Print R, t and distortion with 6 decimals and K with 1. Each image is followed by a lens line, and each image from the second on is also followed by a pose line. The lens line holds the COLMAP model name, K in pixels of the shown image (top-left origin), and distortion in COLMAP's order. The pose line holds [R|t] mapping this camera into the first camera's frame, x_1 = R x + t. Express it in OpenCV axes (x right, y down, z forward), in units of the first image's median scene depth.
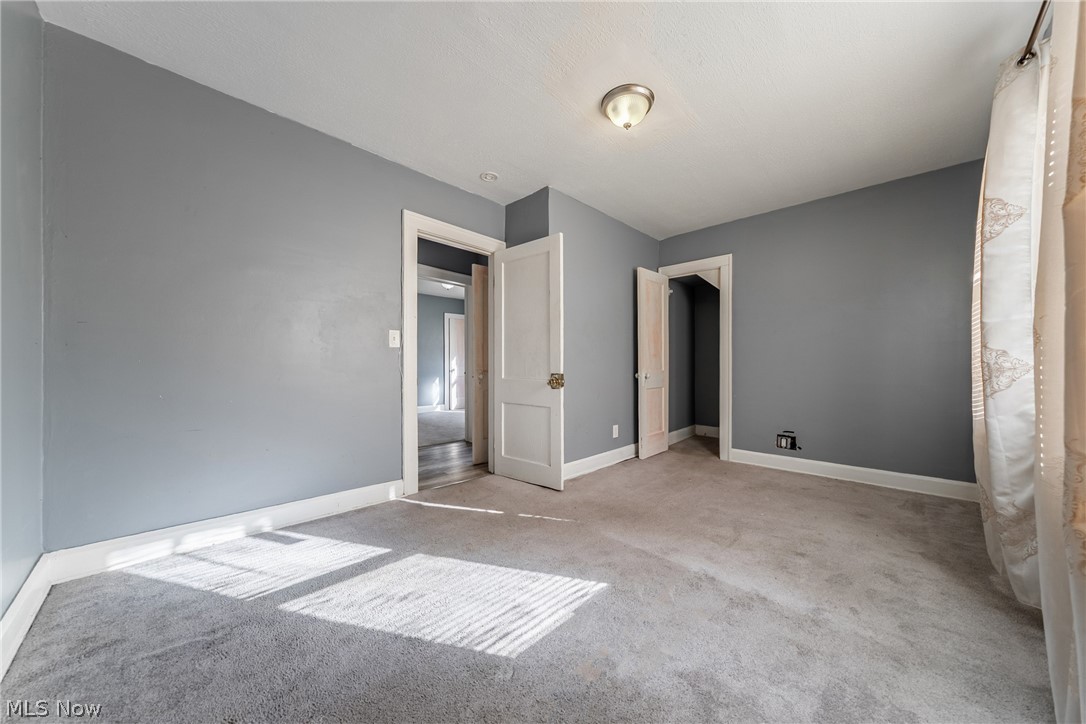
lens RADIAL K [[376.6, 0, 540.3], [0, 376.6, 367.0], [0, 0, 1]] dist [-0.000862, -0.000114]
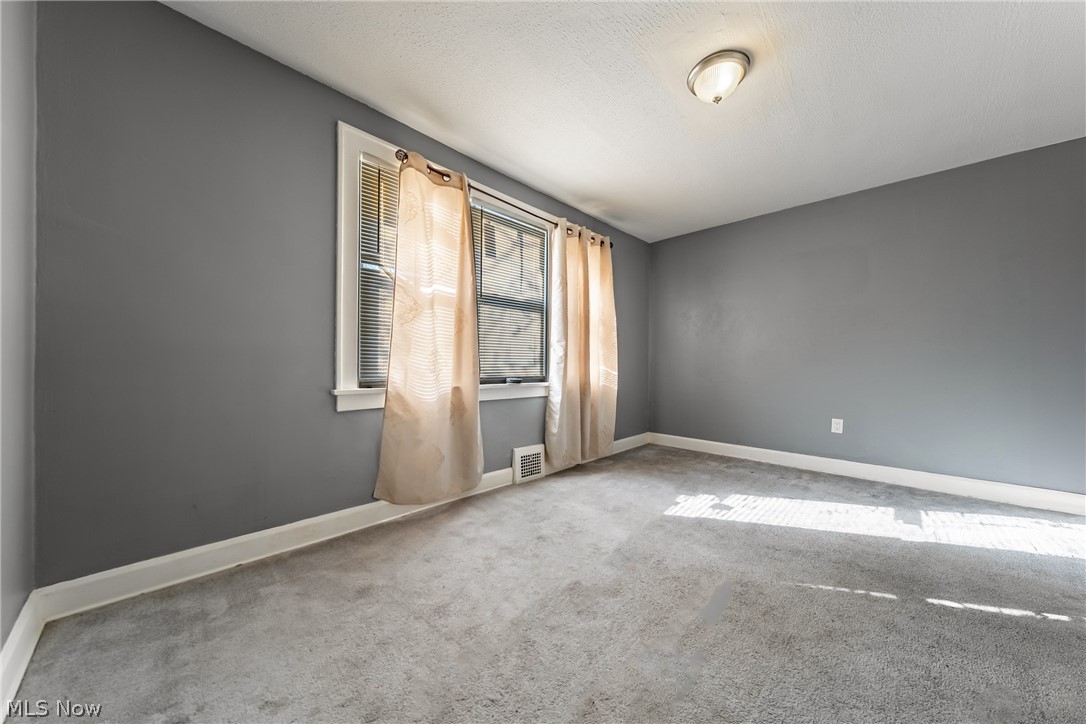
lens RADIAL K [[376.6, 0, 540.3], [0, 376.6, 367.0], [0, 0, 1]] dist [-0.000862, -0.000114]
pose [[-0.999802, -0.015721, -0.012192, 0.719400], [-0.015869, 0.999801, 0.012080, 0.001268], [0.012000, 0.012271, -0.999853, 2.074061]]
